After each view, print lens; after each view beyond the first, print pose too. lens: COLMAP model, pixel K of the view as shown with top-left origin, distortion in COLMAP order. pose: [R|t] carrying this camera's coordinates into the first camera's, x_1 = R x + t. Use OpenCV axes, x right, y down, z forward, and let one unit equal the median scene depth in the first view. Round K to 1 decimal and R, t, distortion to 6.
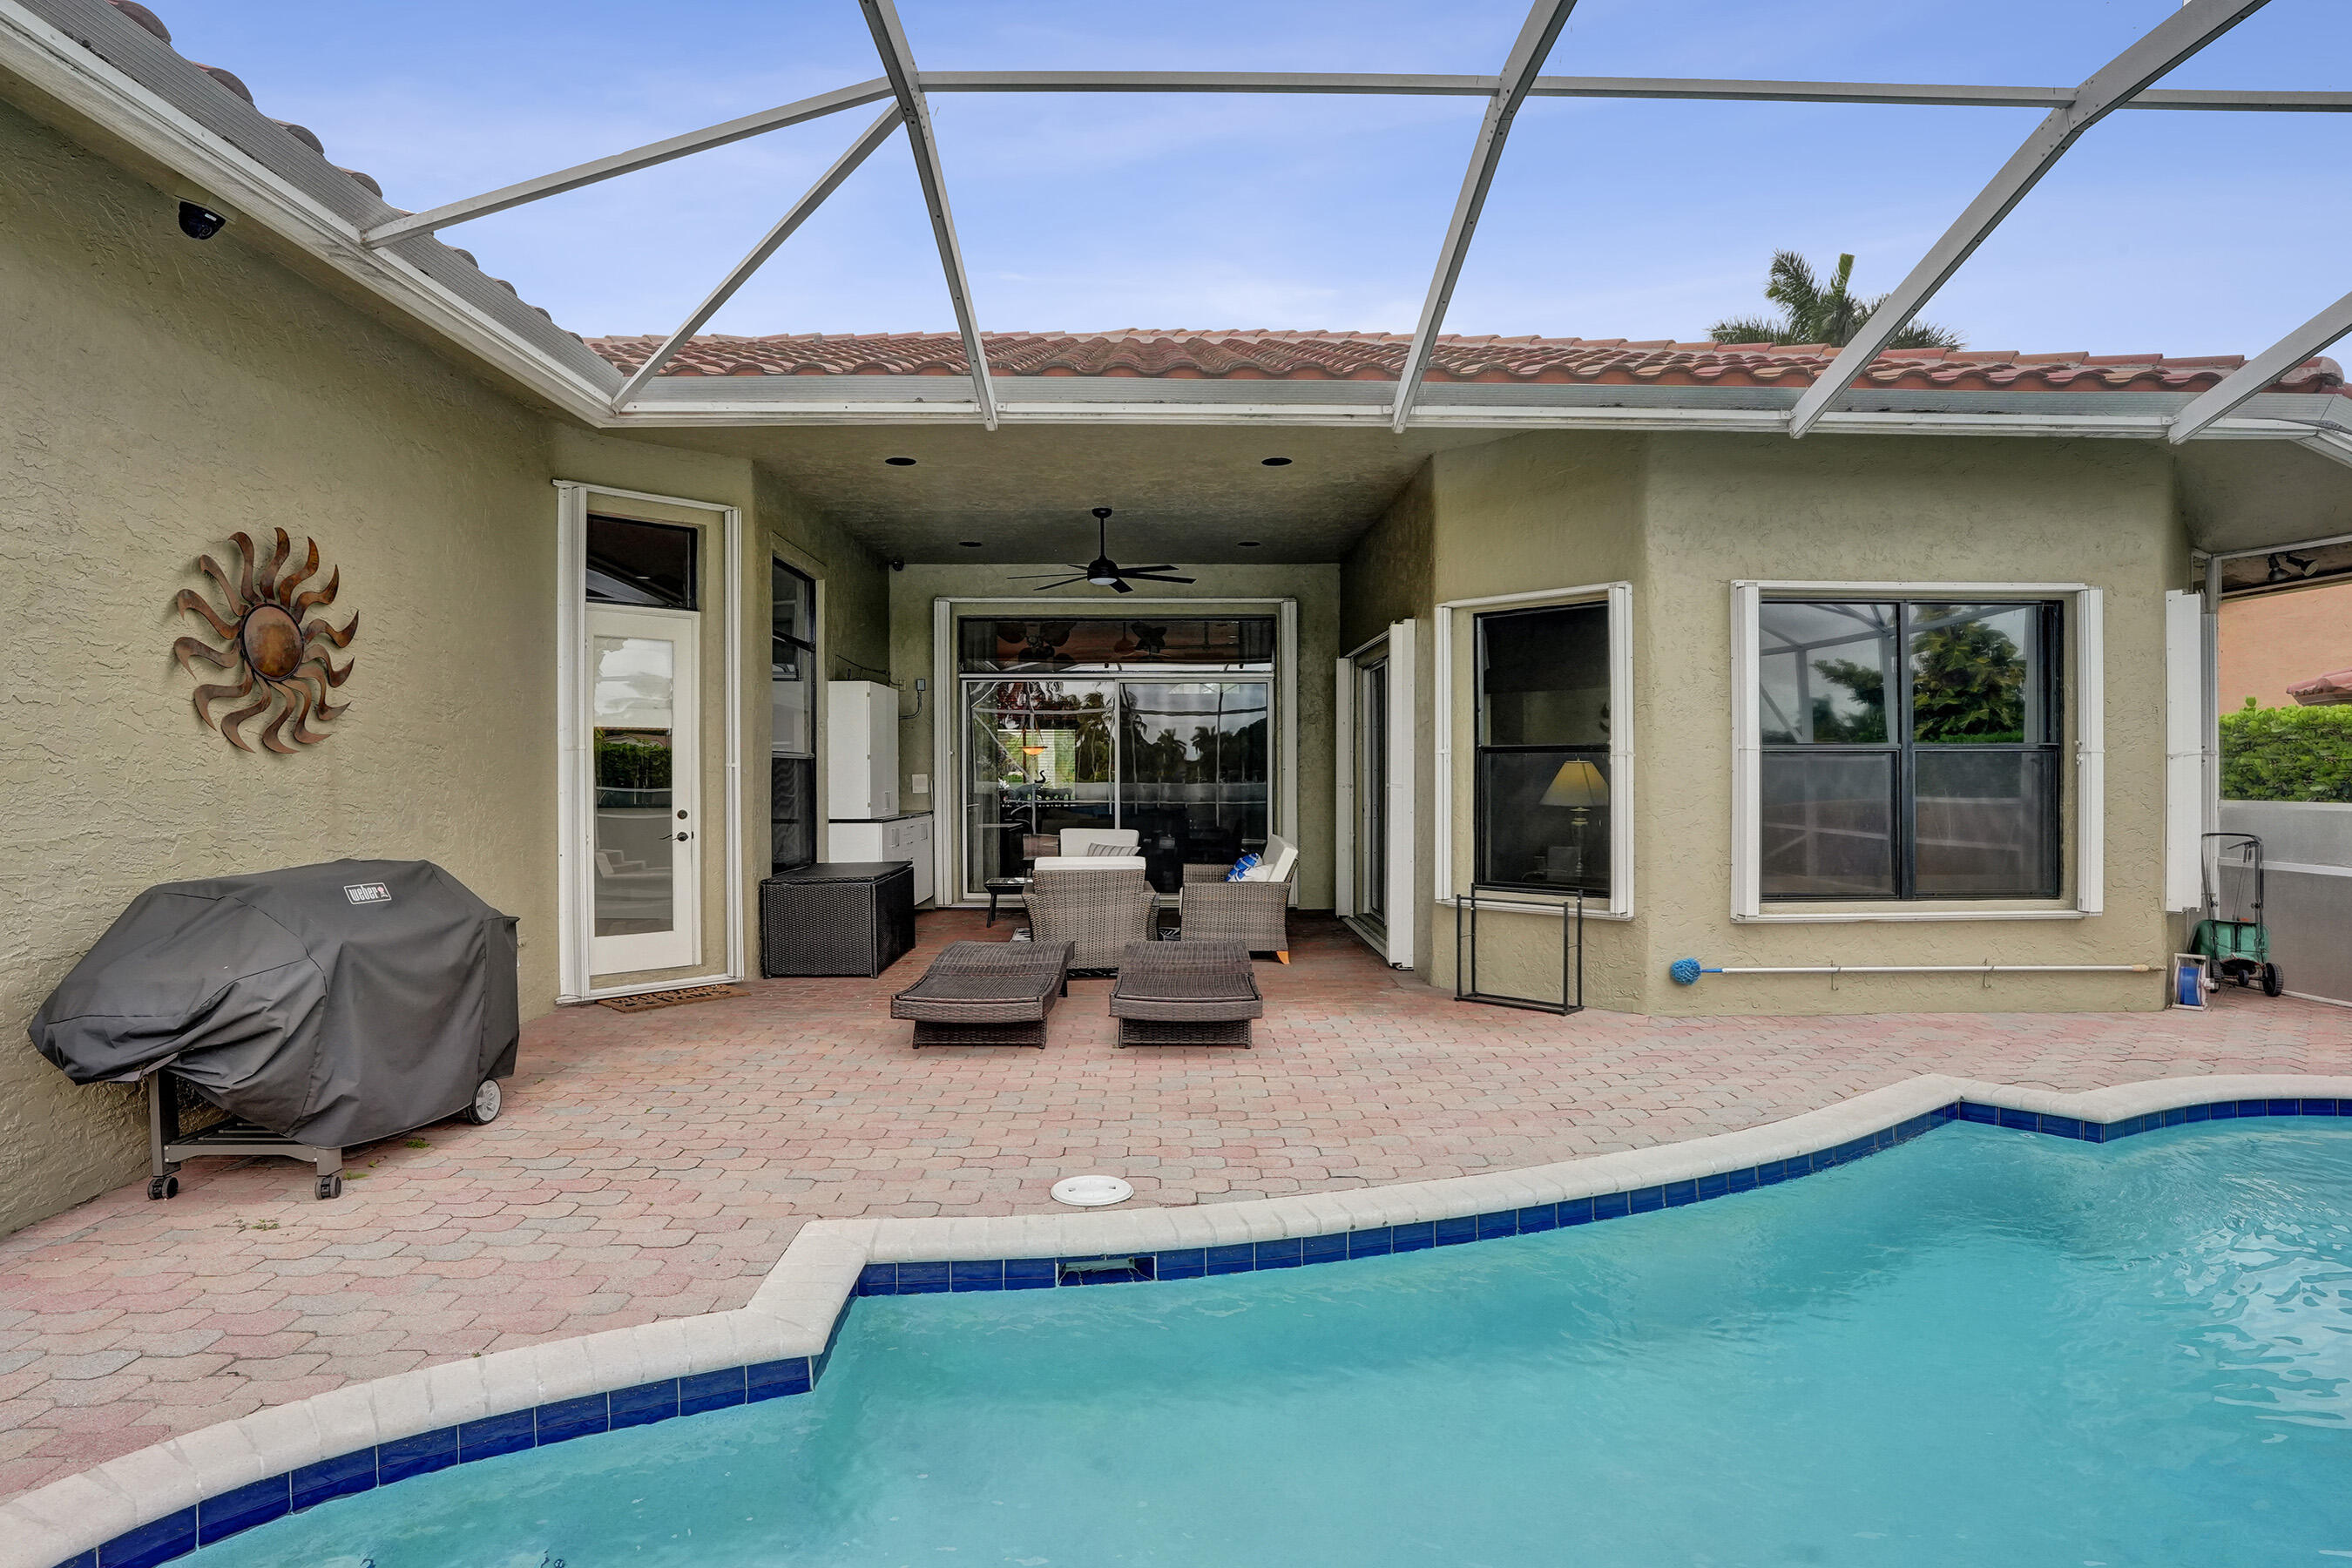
lens RADIAL K [[1232.3, 0, 1186.6], [0, 1232.3, 775.1], [0, 0, 1]] dist [-0.057825, 0.023038]
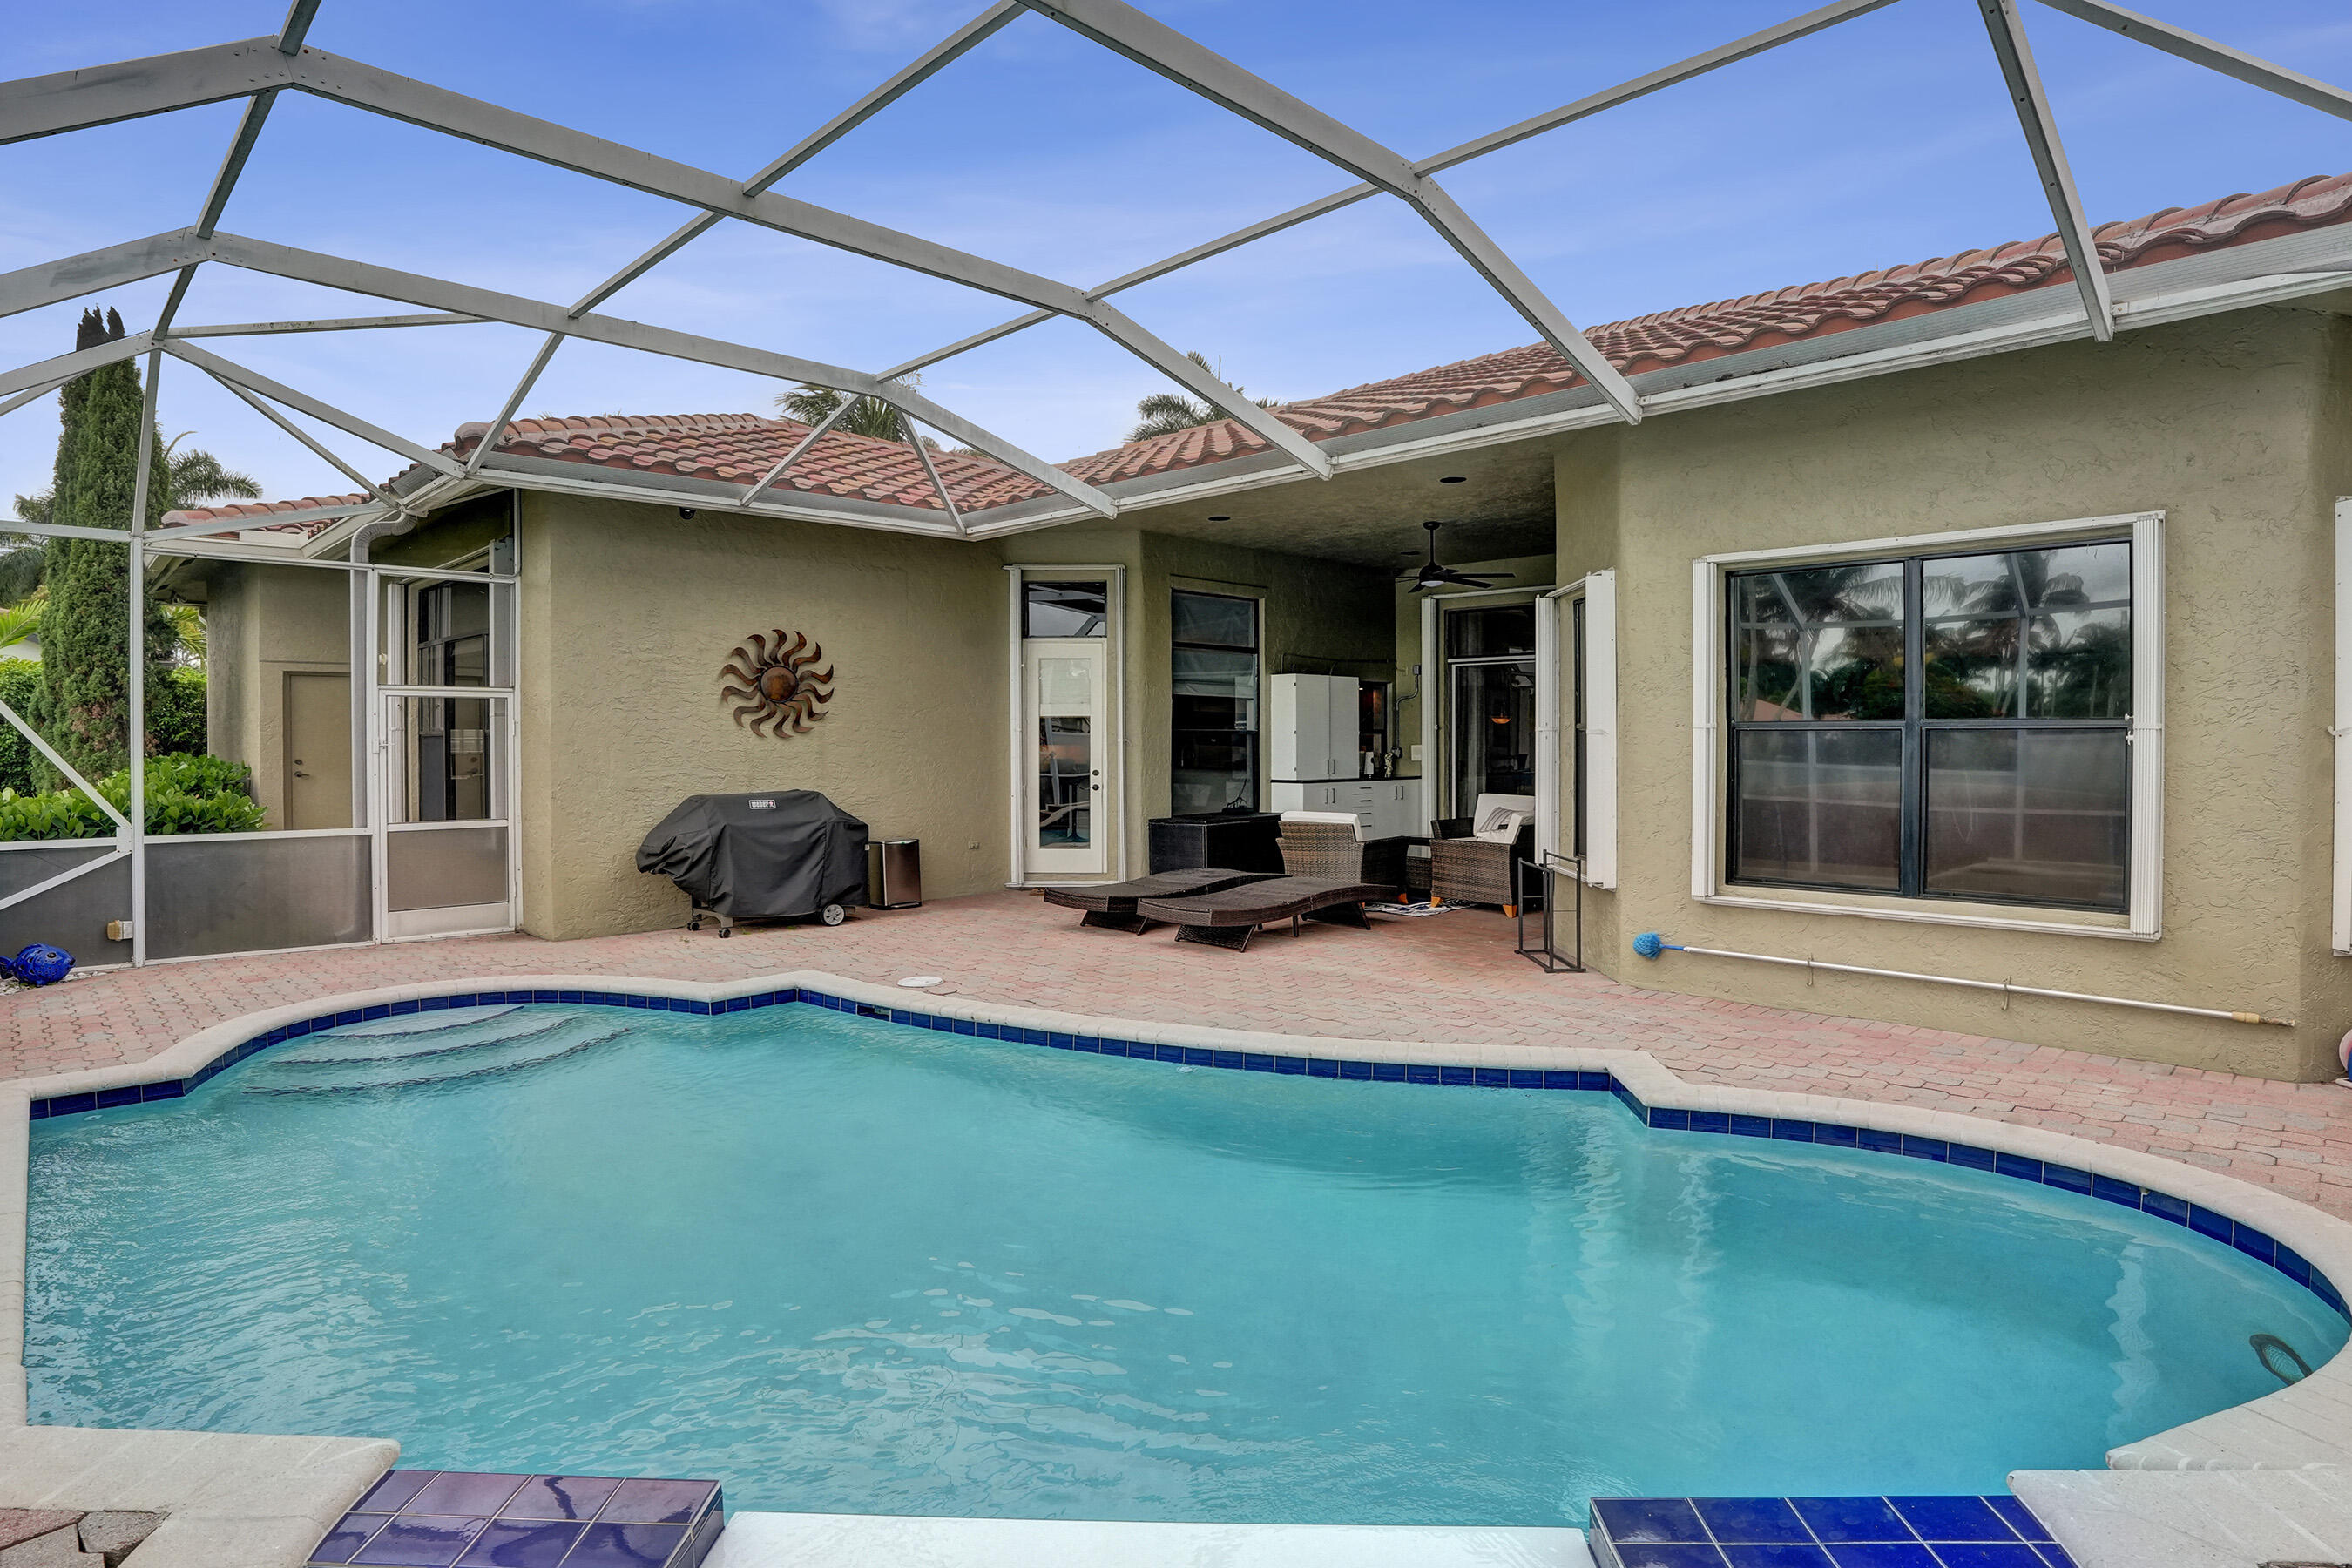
lens RADIAL K [[1232.3, 0, 1201.7], [0, 1232.3, 741.6], [0, 0, 1]] dist [-0.057825, 0.023038]
pose [[0.705717, 0.002882, -0.708488, 0.863312], [-0.000948, 0.999995, 0.003123, -0.012415], [0.708493, -0.001532, 0.705716, 0.013794]]
